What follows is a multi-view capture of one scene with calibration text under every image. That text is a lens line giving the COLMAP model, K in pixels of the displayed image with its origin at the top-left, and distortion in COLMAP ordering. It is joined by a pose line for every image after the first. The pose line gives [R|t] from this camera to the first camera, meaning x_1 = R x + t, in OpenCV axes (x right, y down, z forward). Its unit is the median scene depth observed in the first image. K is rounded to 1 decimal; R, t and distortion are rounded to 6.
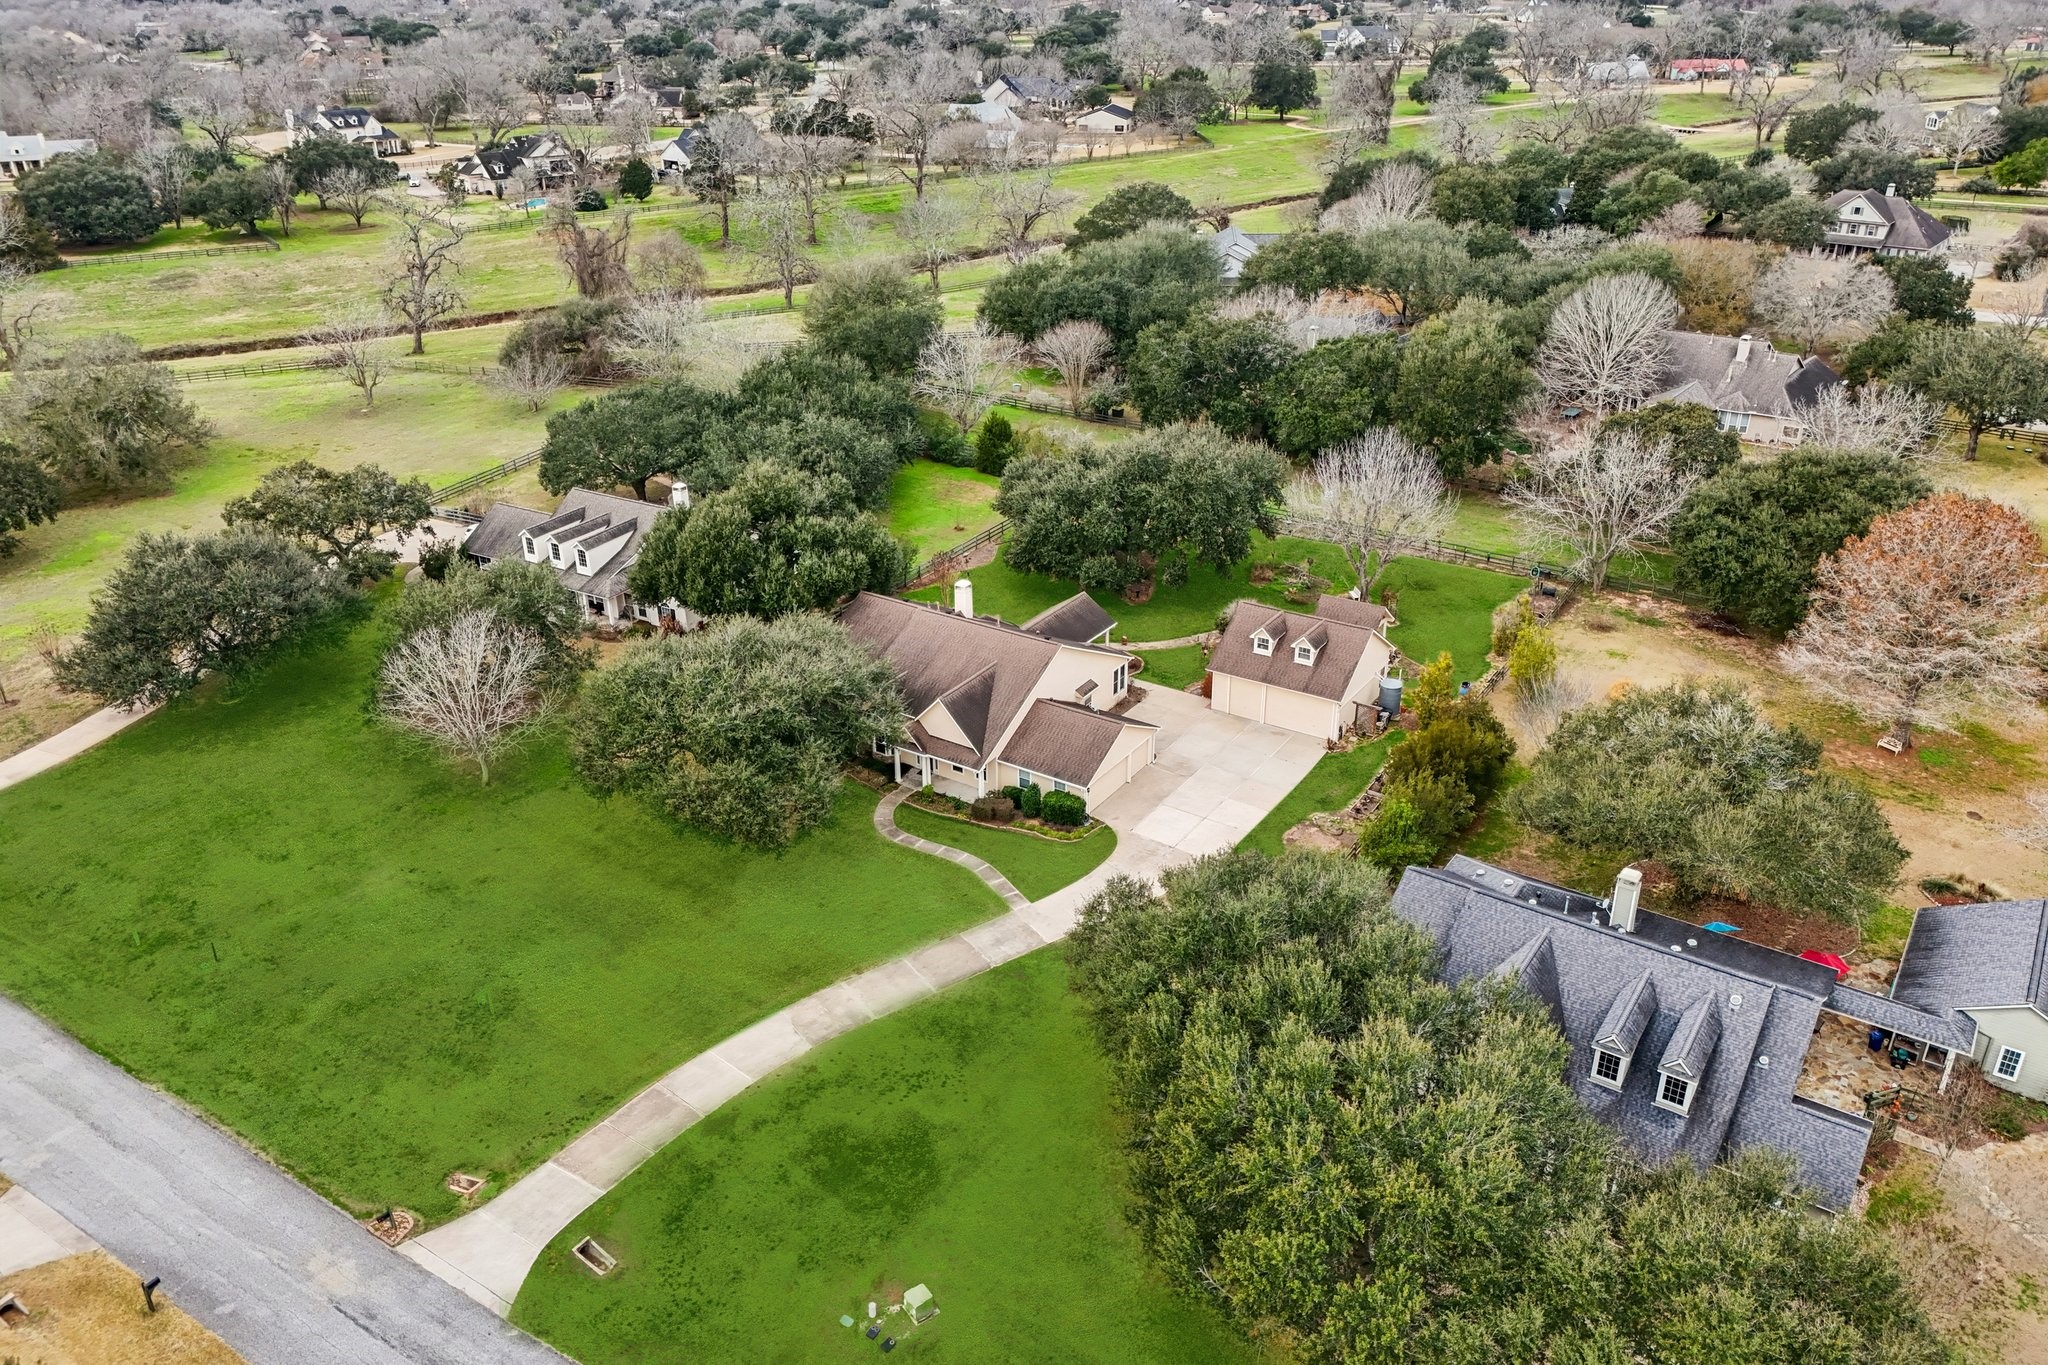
lens RADIAL K [[1507.7, 0, 1006.2], [0, 1507.7, 673.0], [0, 0, 1]] dist [0.077008, -0.084502]
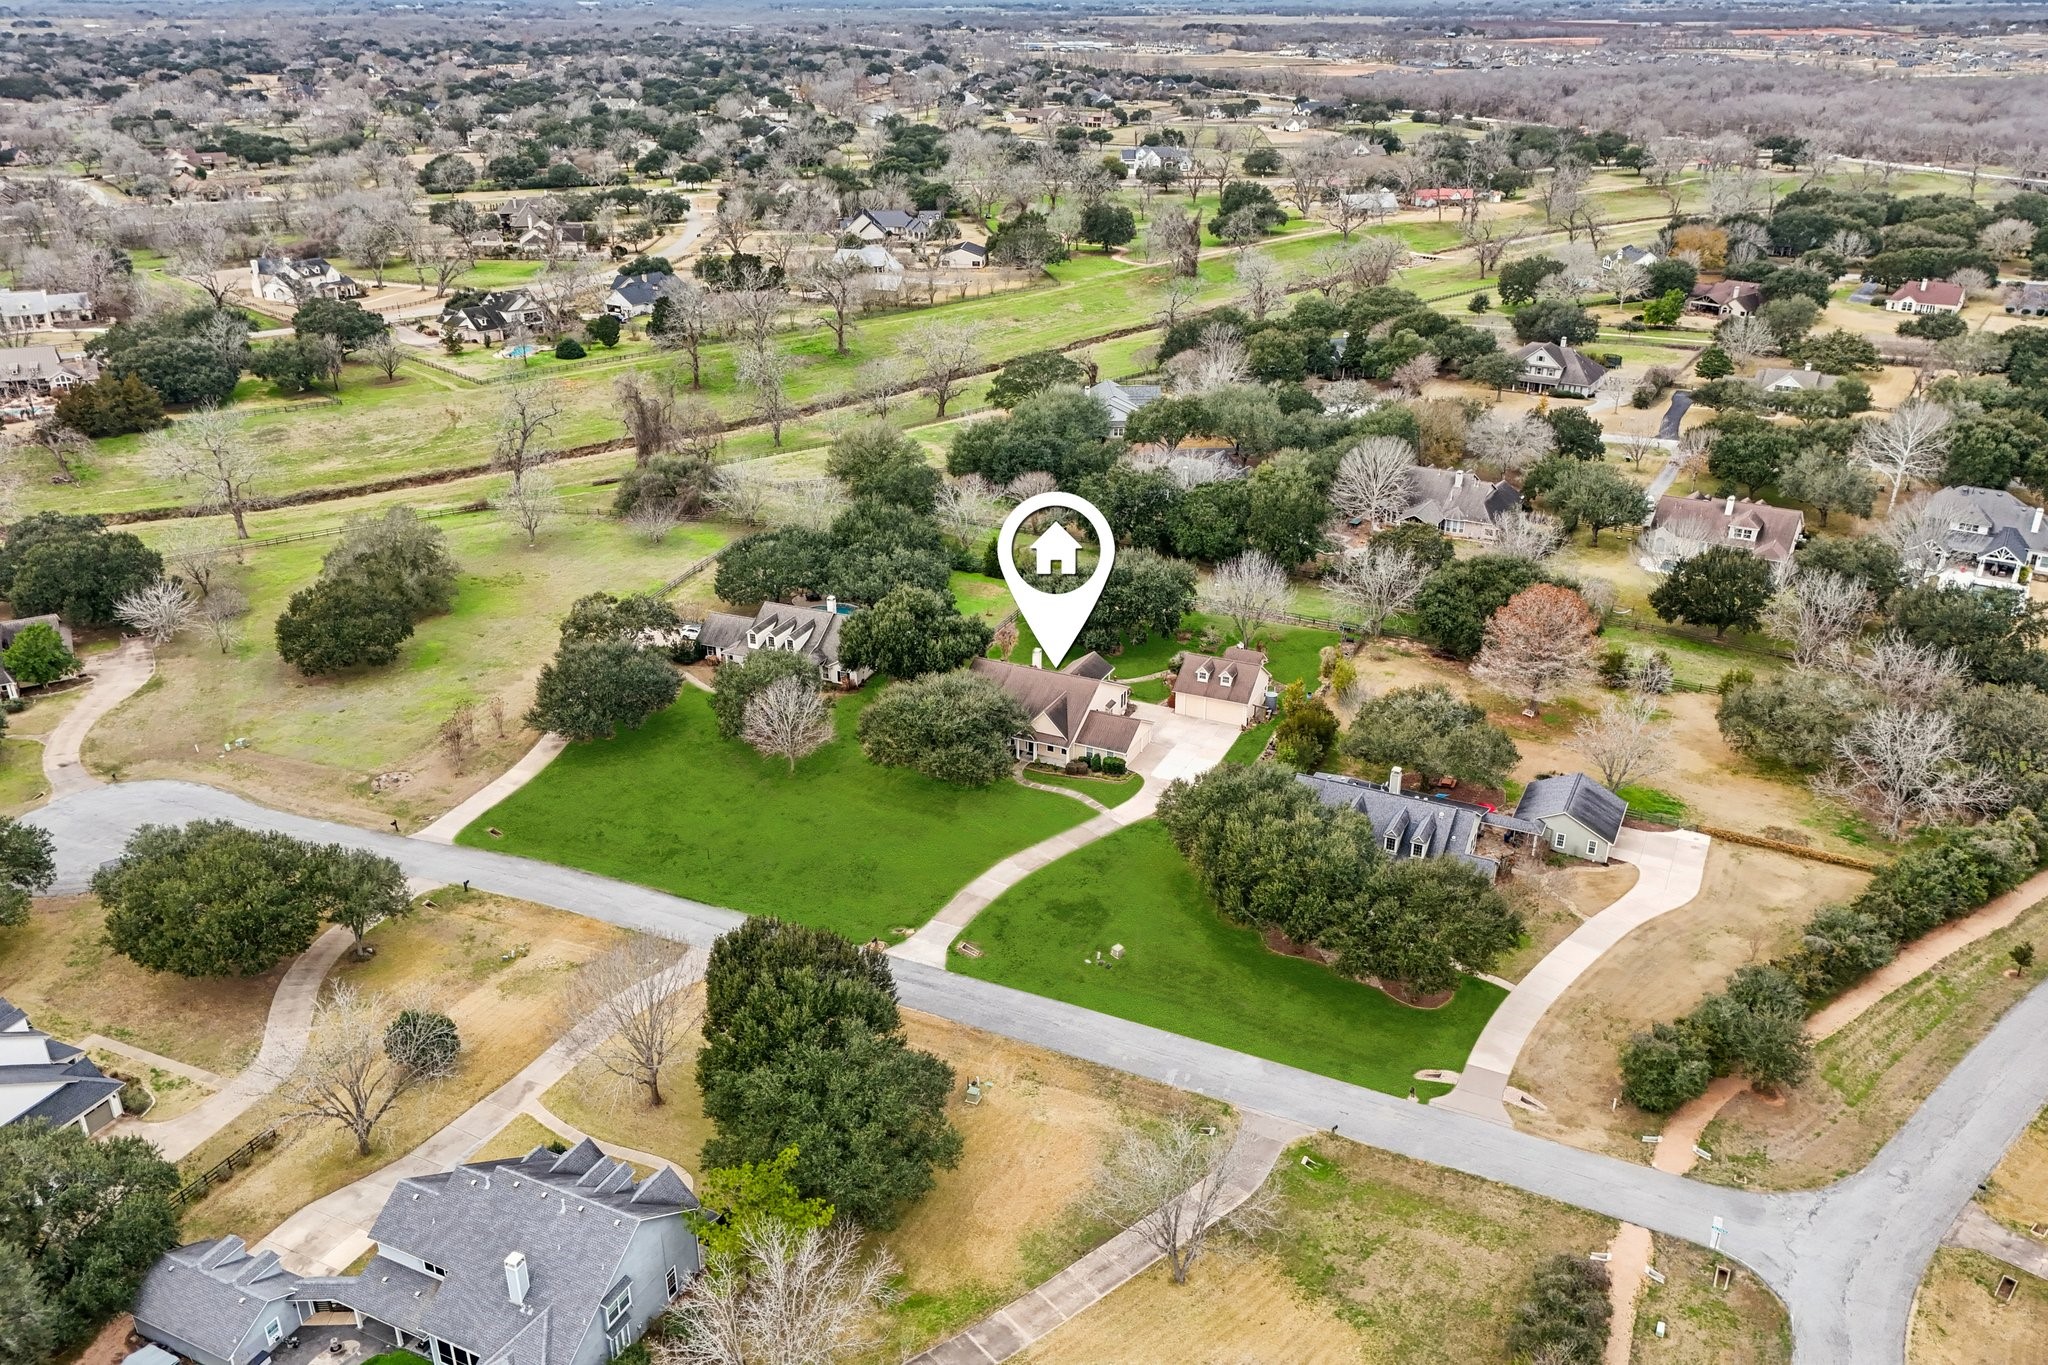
lens RADIAL K [[1556.8, 0, 971.3], [0, 1556.8, 681.8], [0, 0, 1]] dist [0.111789, -0.199025]
pose [[0.992791, -0.046315, 0.110550, -0.270927], [0.049836, 0.998328, -0.029301, 0.025122], [-0.109009, 0.034599, 0.993438, -0.722953]]
